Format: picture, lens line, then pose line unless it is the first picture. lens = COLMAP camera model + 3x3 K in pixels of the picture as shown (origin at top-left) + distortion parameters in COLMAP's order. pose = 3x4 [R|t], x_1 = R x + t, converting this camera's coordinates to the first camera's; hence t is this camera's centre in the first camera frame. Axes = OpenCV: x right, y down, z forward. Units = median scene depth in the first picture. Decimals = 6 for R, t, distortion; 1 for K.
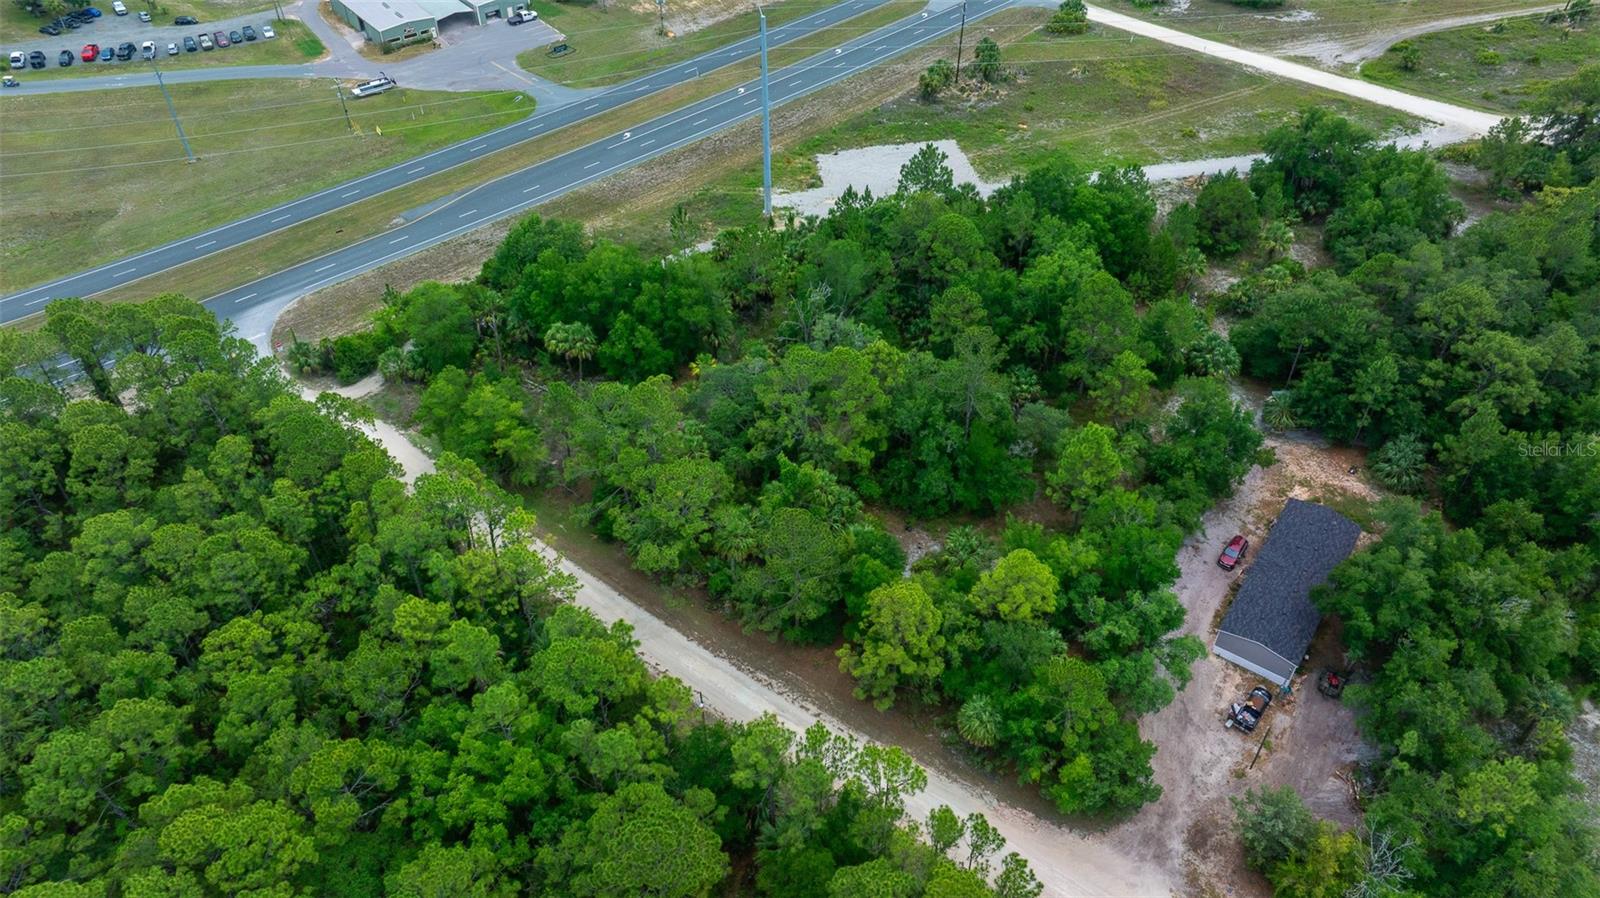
lens RADIAL K [[1127.0, 0, 806.8], [0, 1127.0, 444.7], [0, 0, 1]] dist [-0.039878, 0.052574]
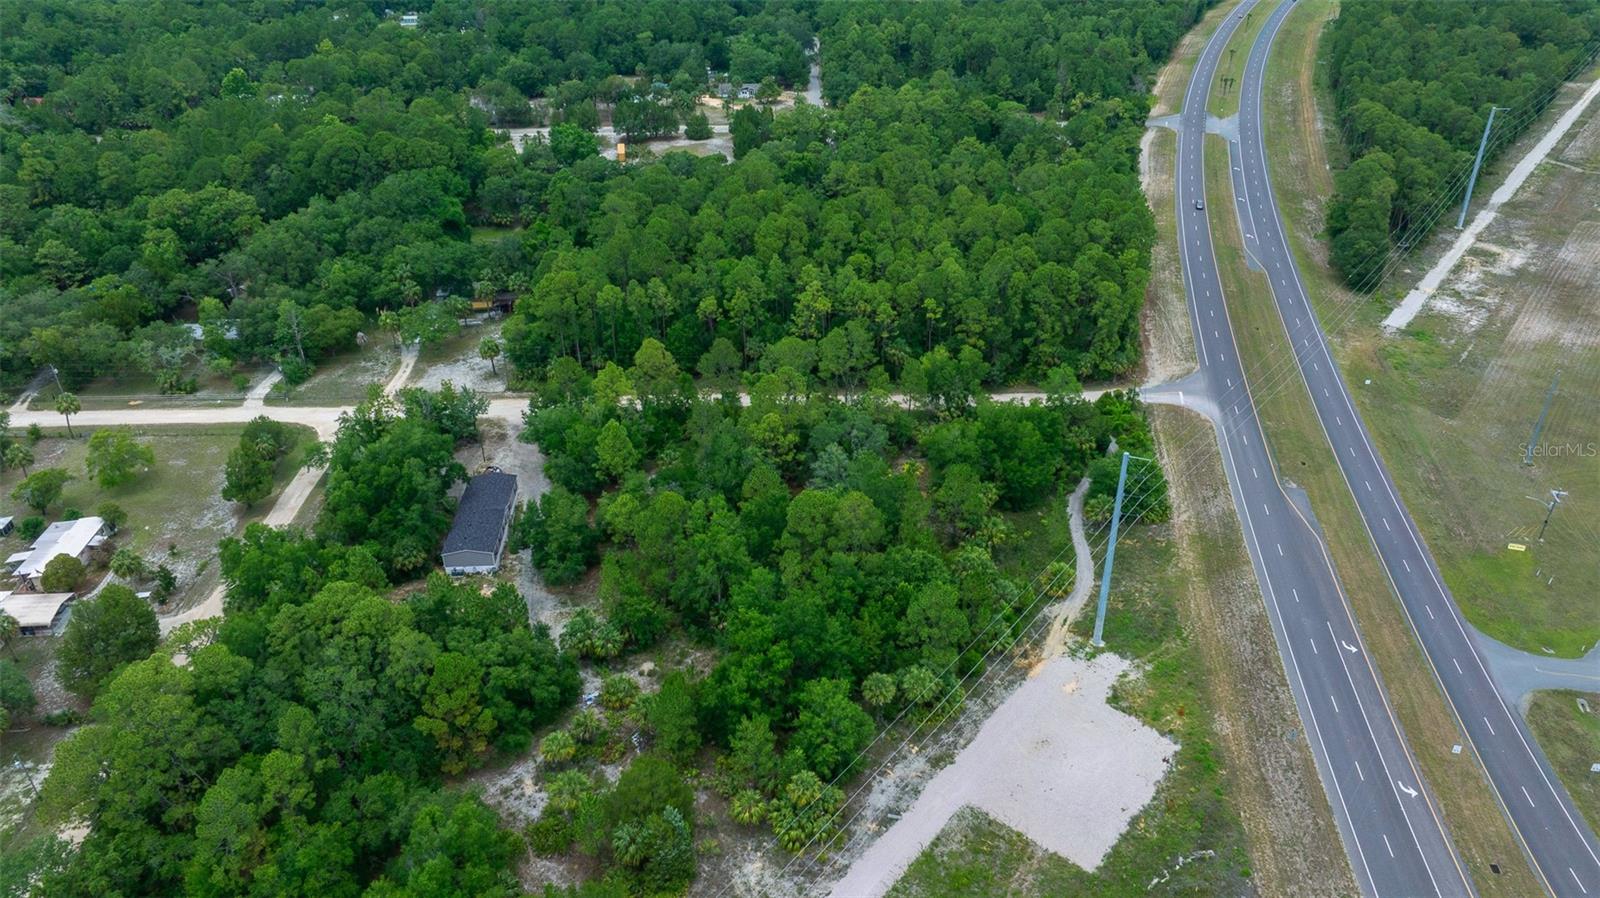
lens RADIAL K [[1127.0, 0, 806.8], [0, 1127.0, 444.7], [0, 0, 1]] dist [-0.039878, 0.052574]
pose [[-0.780715, 0.323094, -0.534878, 0.481822], [-0.411339, 0.378640, 0.829115, -0.765345], [0.470408, 0.867319, -0.162709, 0.752625]]
